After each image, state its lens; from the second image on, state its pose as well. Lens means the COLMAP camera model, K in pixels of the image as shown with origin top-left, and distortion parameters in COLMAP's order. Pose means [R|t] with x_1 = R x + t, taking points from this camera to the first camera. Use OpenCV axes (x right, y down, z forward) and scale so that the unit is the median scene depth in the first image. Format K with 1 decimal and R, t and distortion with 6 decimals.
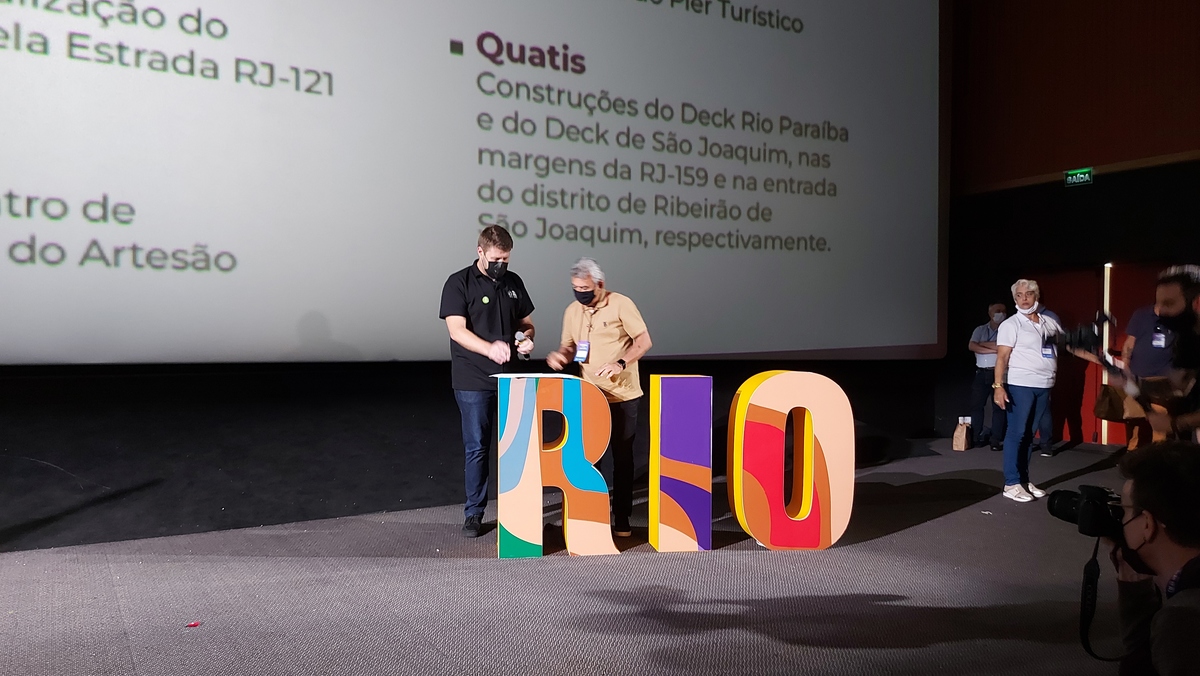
lens RADIAL K [[863.6, 0, 606.1], [0, 863.6, 355.8], [0, 0, 1]] dist [0.059059, -0.080328]
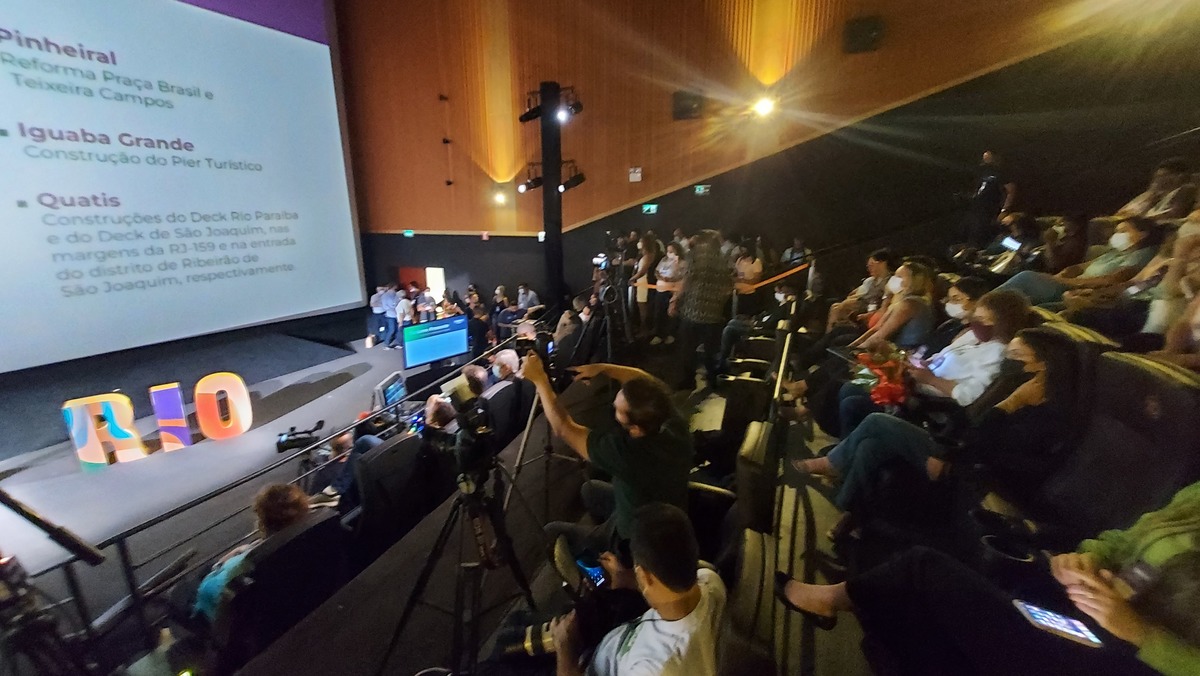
lens RADIAL K [[473.9, 0, 608.7], [0, 473.9, 334.2], [0, 0, 1]] dist [-0.021834, 0.000468]
pose [[0.815197, -0.137131, 0.562715, 0.248893], [0.004181, 0.972935, 0.231042, -0.275242], [-0.579168, -0.185992, 0.793707, -0.537581]]
